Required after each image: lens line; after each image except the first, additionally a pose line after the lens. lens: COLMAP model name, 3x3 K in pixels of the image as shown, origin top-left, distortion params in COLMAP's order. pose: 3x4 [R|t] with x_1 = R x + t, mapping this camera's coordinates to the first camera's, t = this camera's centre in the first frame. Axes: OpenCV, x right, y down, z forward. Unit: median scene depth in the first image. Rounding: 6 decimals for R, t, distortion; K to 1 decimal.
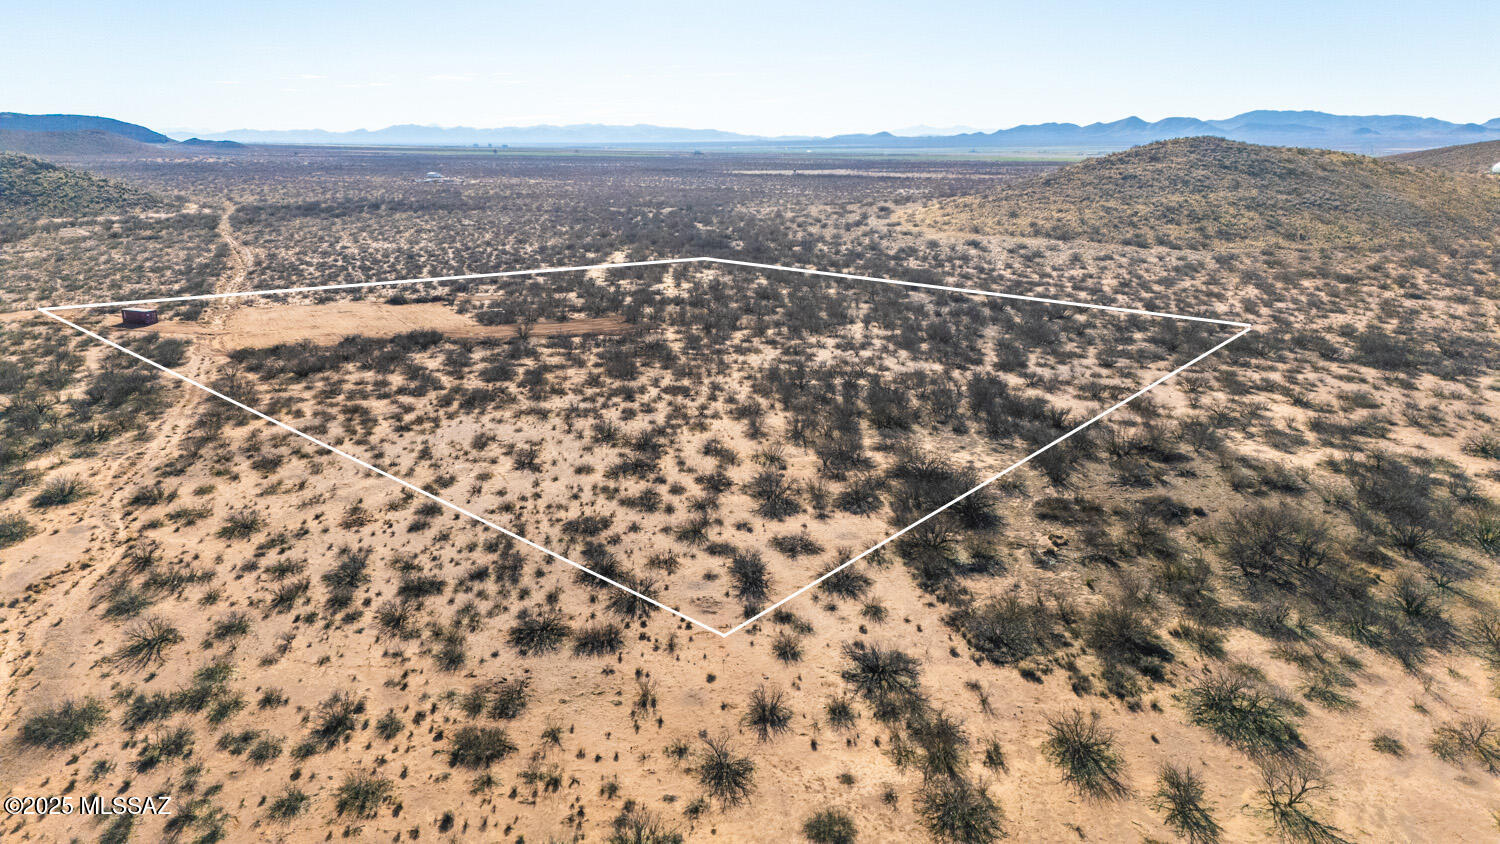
lens RADIAL K [[1115.4, 0, 750.0], [0, 1115.4, 422.0], [0, 0, 1]] dist [0.055692, -0.043697]
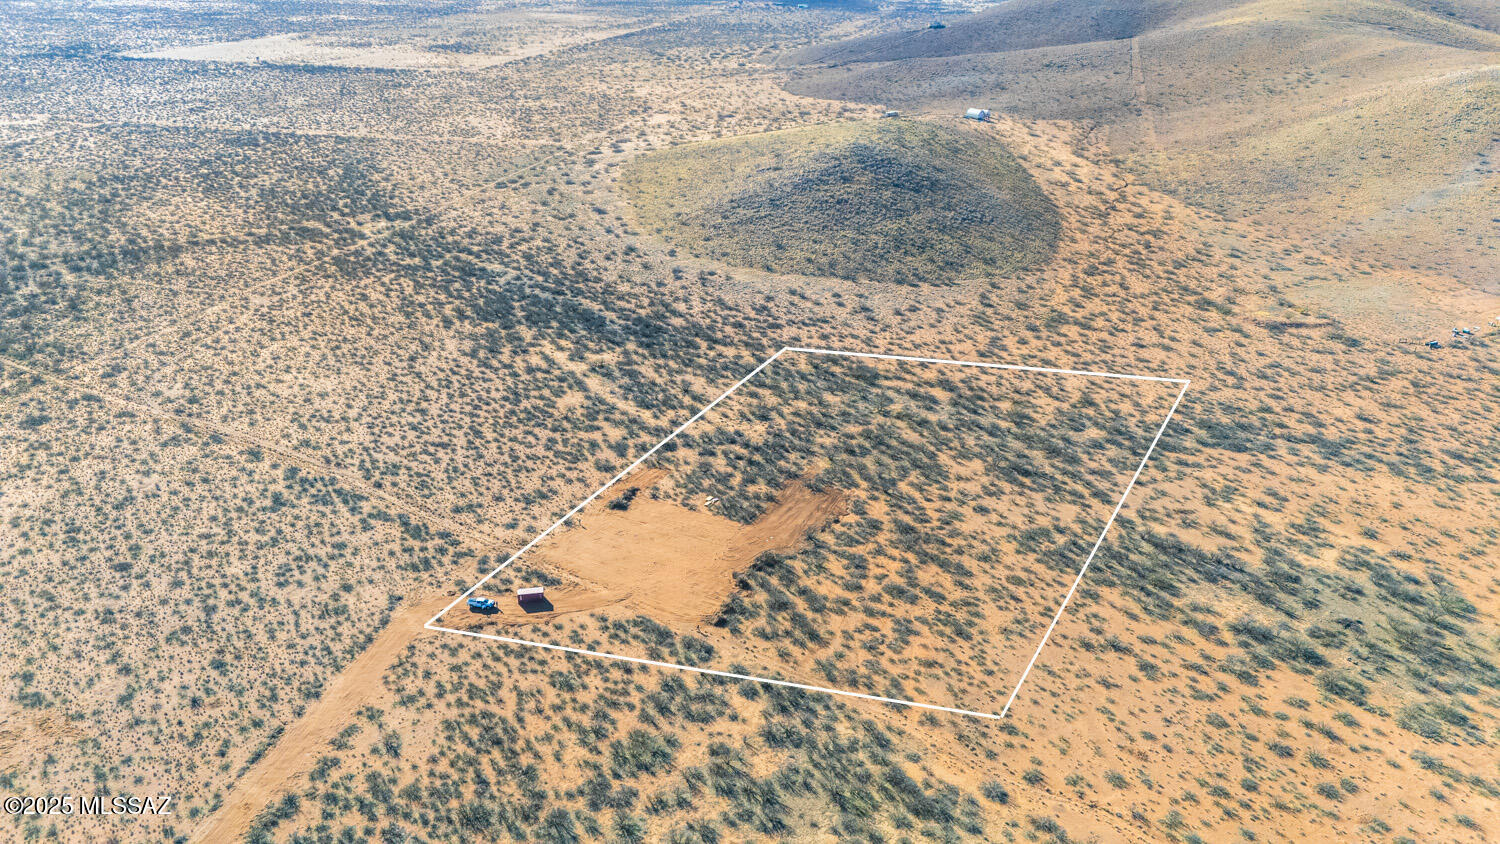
lens RADIAL K [[1115.4, 0, 750.0], [0, 1115.4, 422.0], [0, 0, 1]] dist [0.055692, -0.043697]
pose [[0.844031, -0.217297, 0.490300, -0.507129], [0.129652, 0.969794, 0.206614, -0.284223], [-0.520386, -0.110820, 0.846709, -0.089098]]
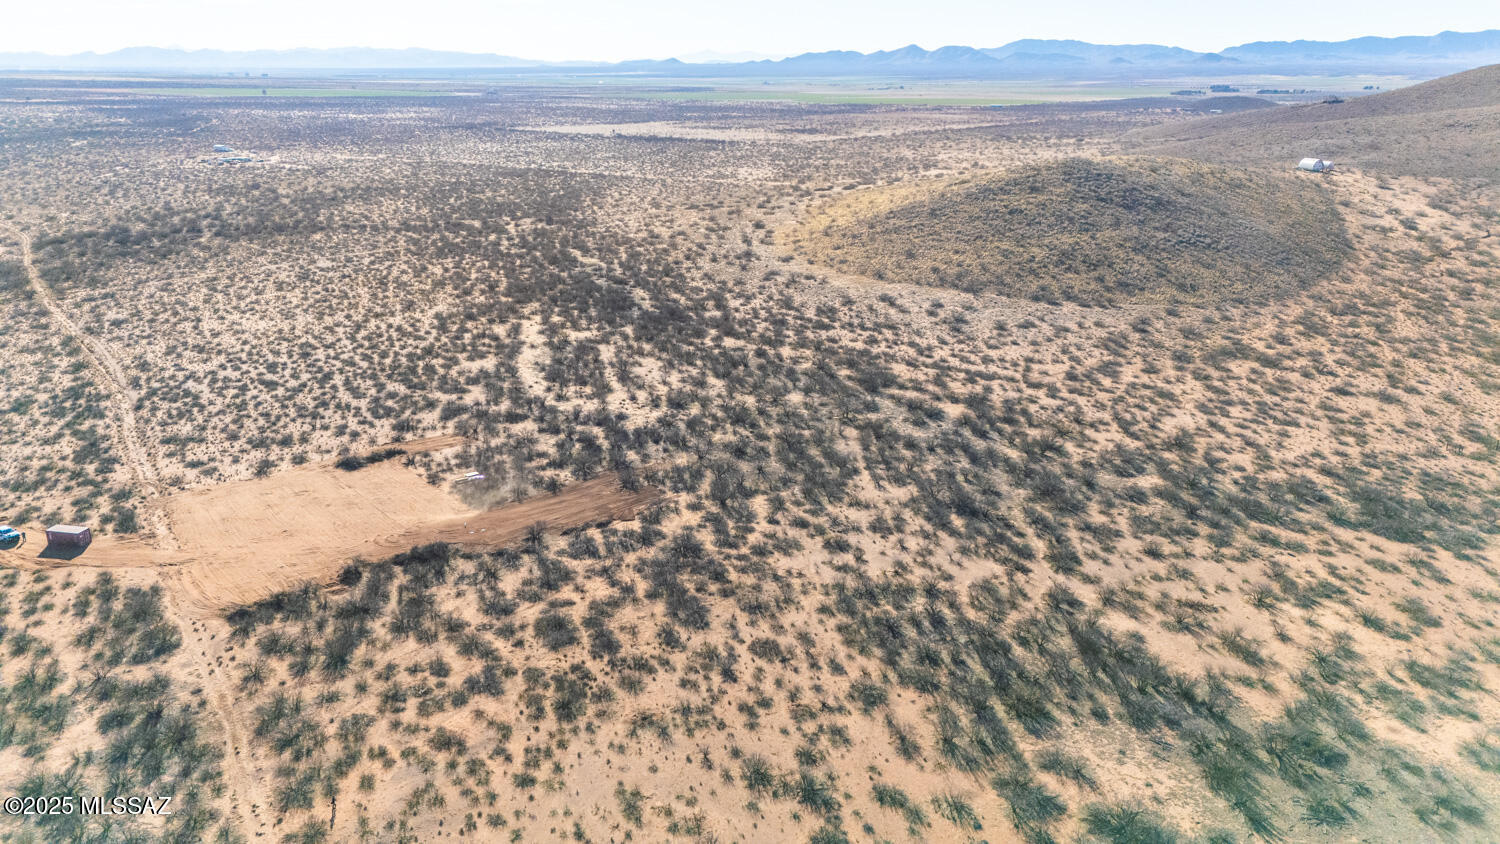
lens RADIAL K [[1115.4, 0, 750.0], [0, 1115.4, 422.0], [0, 0, 1]] dist [0.055692, -0.043697]
pose [[0.982936, -0.056052, 0.175203, -0.099215], [0.044922, 0.996751, 0.066858, -0.120158], [-0.178381, -0.057846, 0.982260, 0.037797]]
